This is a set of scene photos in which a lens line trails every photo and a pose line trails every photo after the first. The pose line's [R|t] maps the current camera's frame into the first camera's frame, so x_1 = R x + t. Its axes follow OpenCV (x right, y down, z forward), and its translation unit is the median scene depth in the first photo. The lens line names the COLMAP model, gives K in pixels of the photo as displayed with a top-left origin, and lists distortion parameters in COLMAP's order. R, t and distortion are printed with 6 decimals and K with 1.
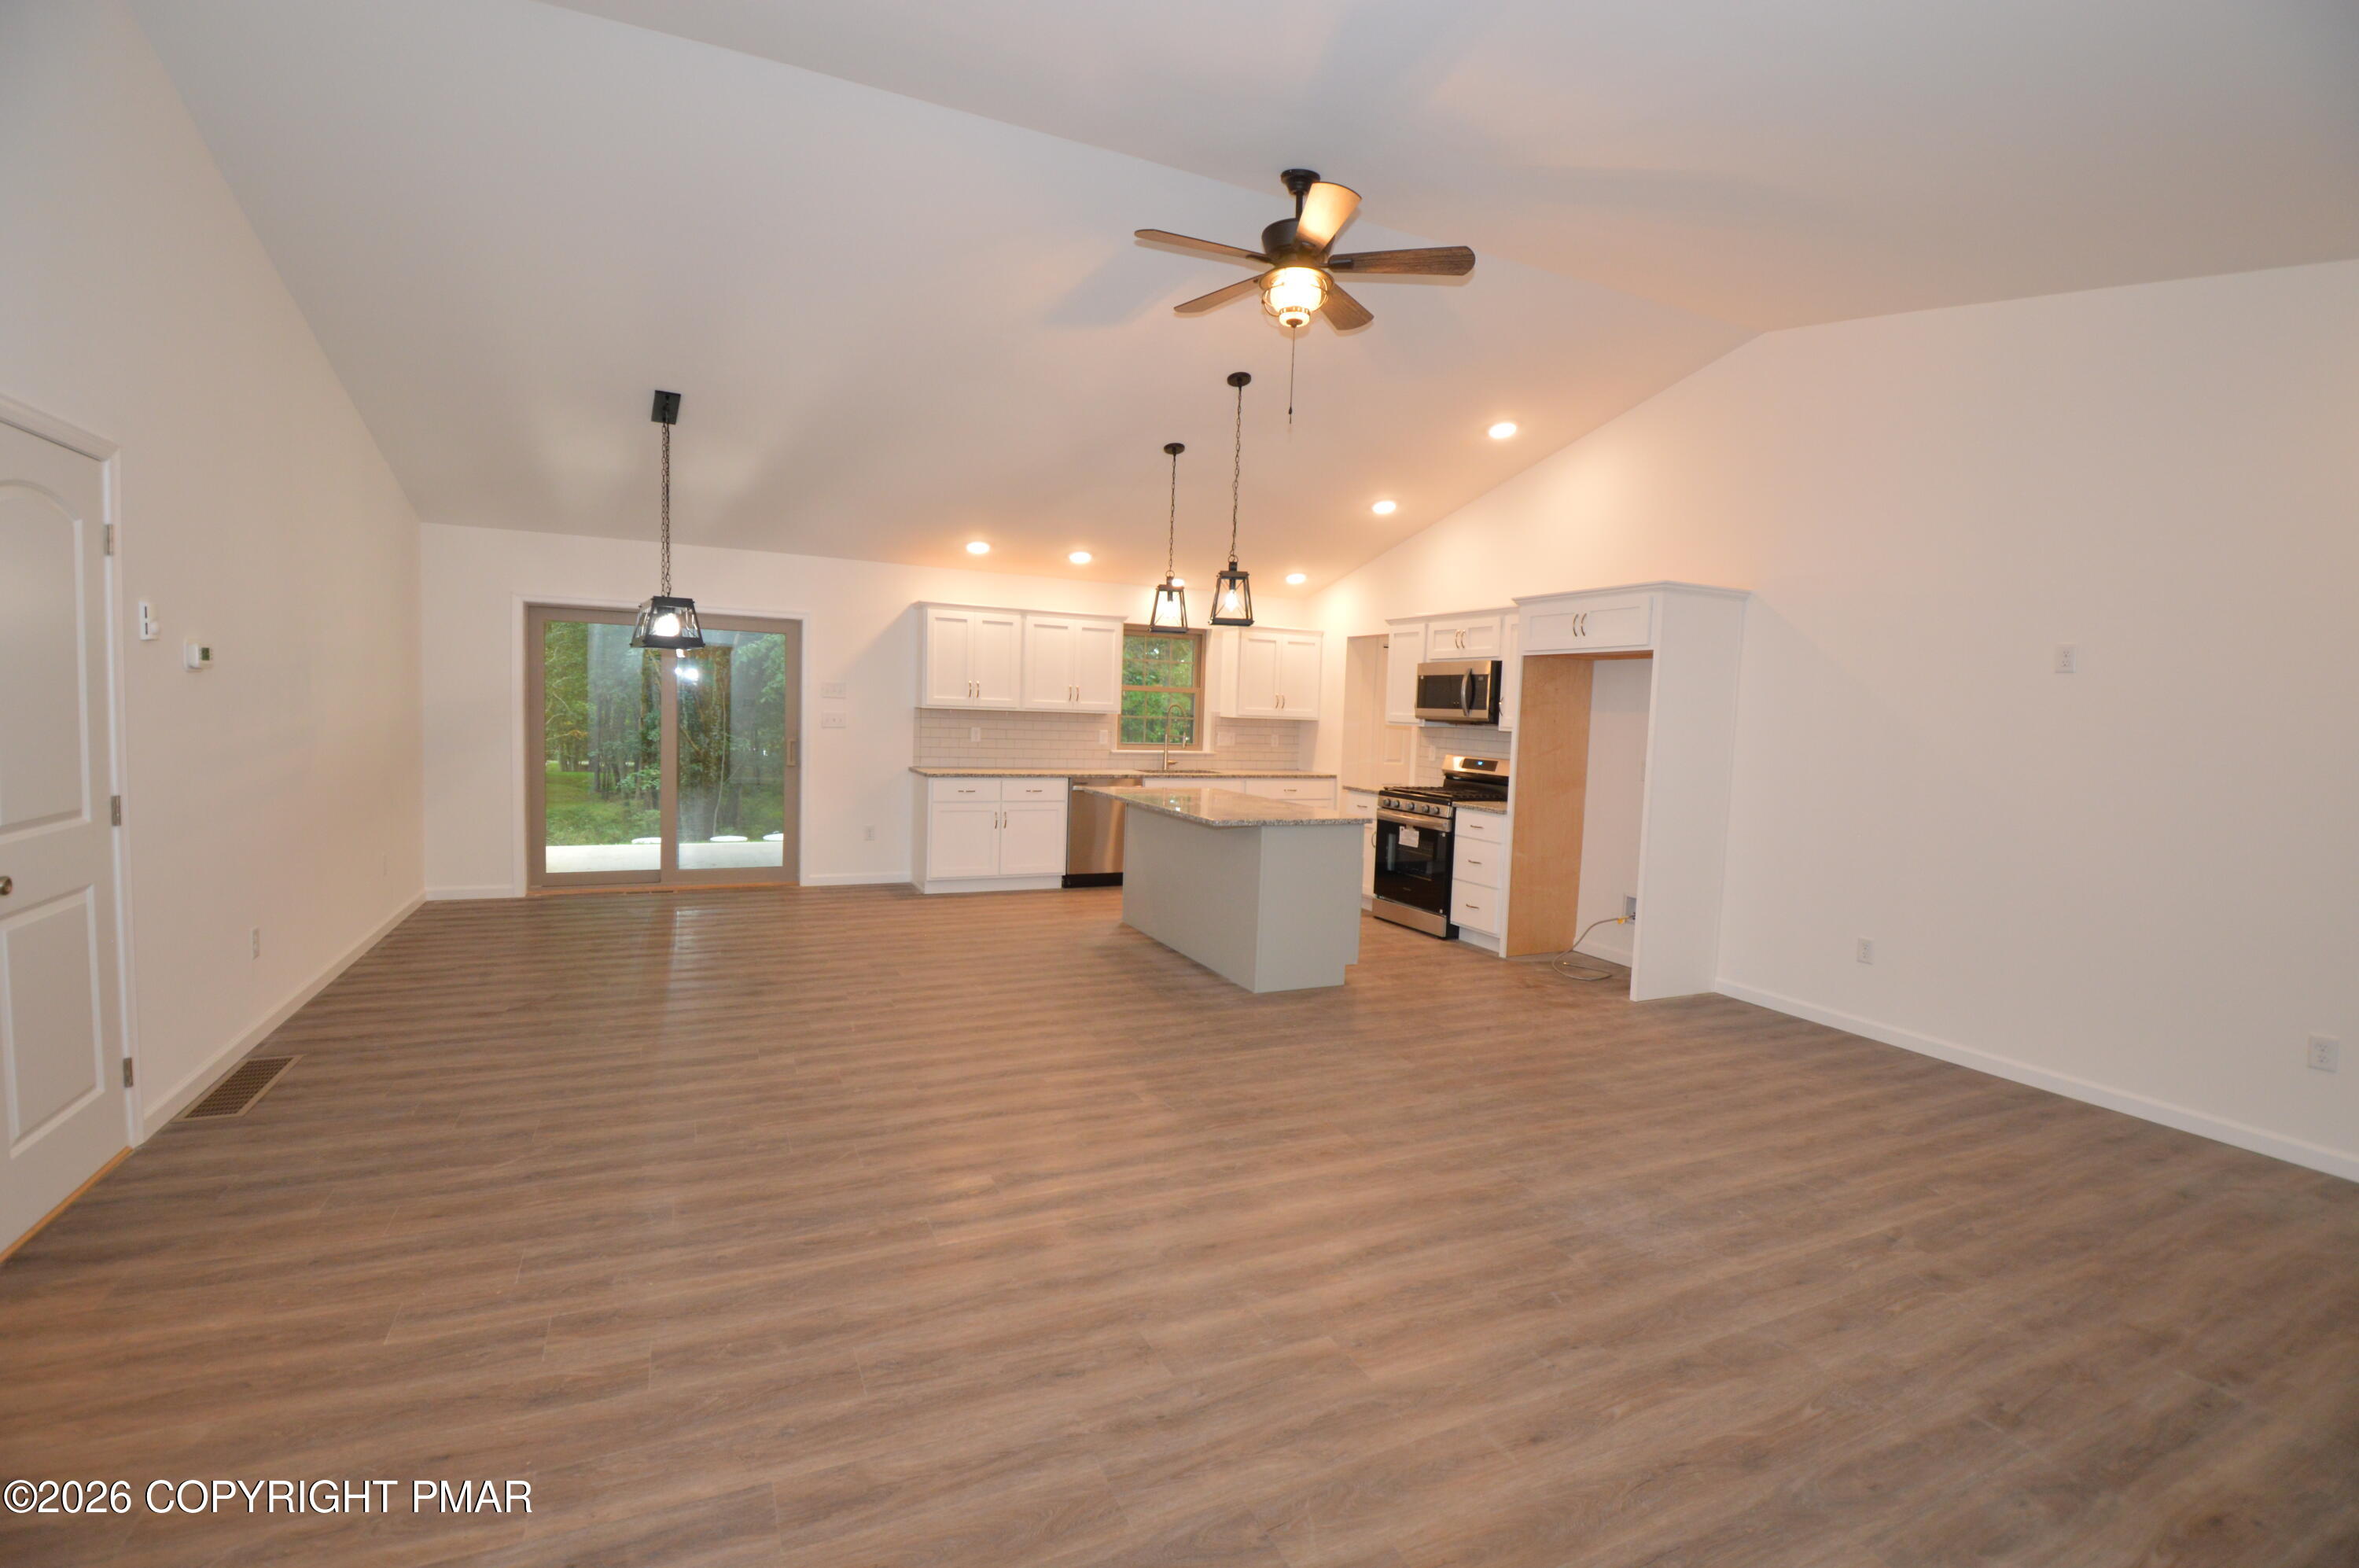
lens RADIAL K [[1048.5, 0, 1180.1], [0, 1048.5, 782.8], [0, 0, 1]] dist [0.010238, -0.022014]
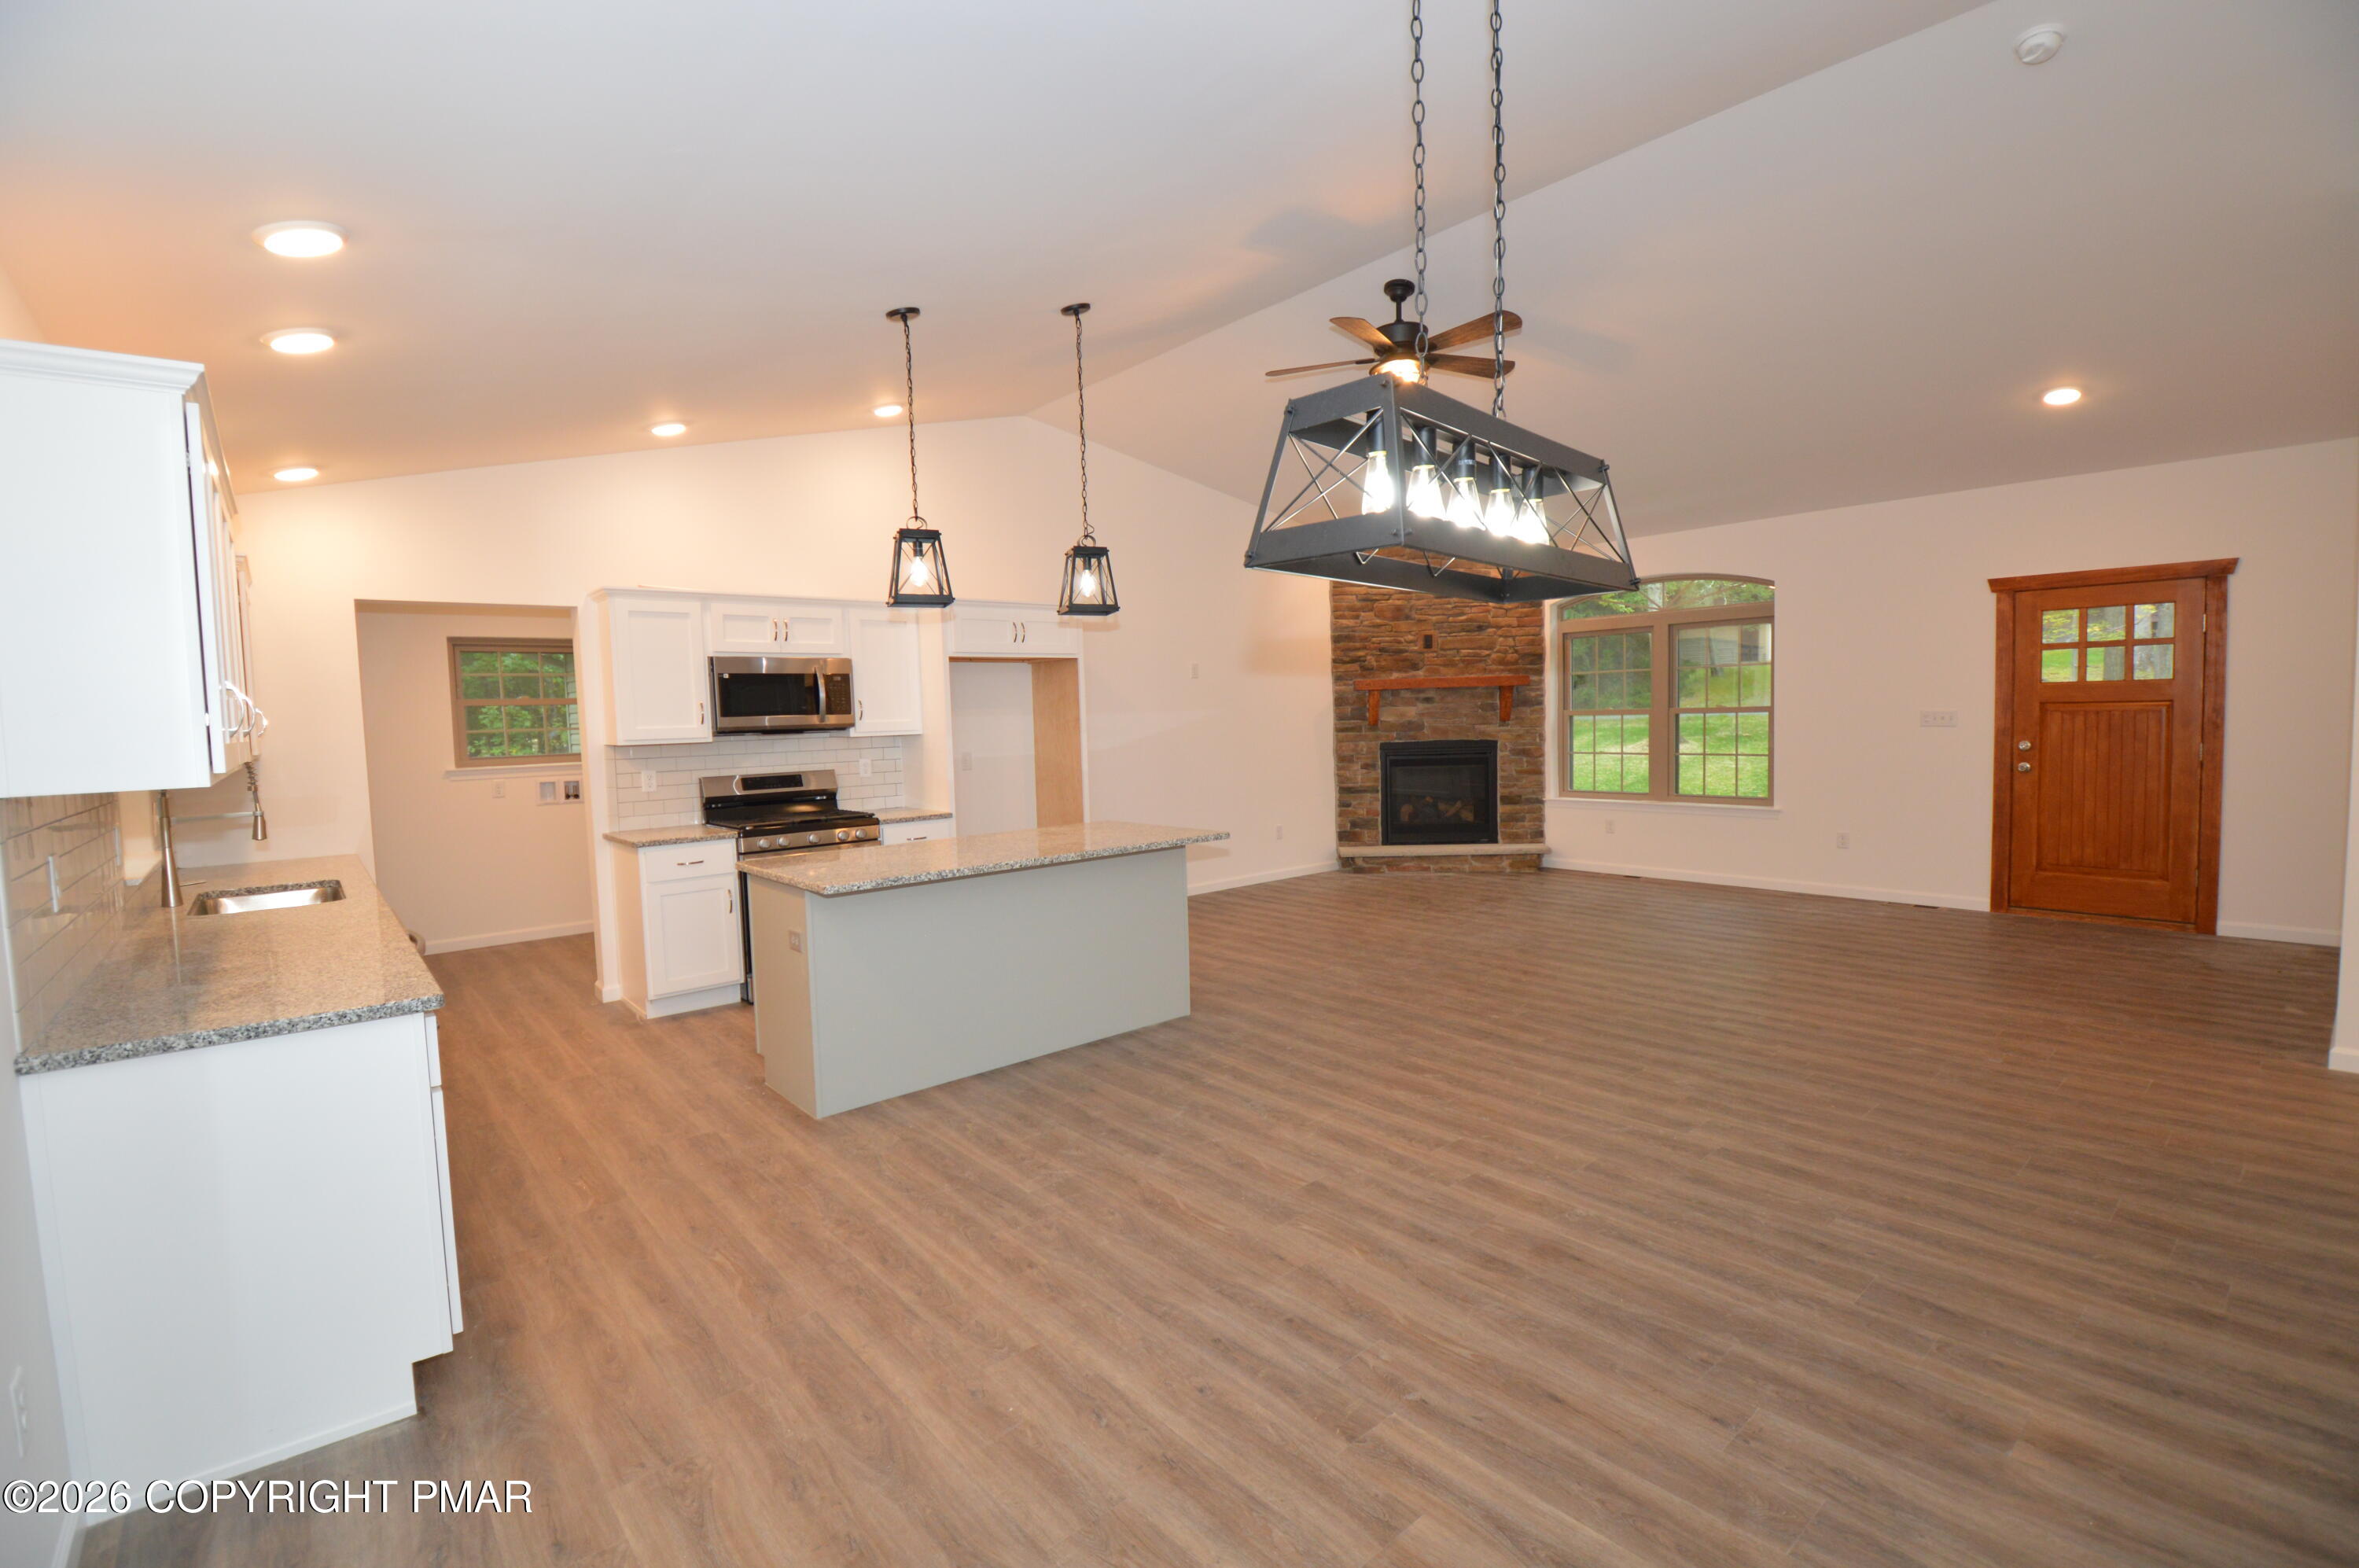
lens RADIAL K [[1048.5, 0, 1184.9], [0, 1048.5, 780.6], [0, 0, 1]] dist [0.010238, -0.022014]
pose [[-0.269984, -0.091481, 0.958509, -0.772550], [0.090374, 0.988674, 0.119816, -0.113836], [-0.958614, 0.118973, -0.258659, 1.164080]]
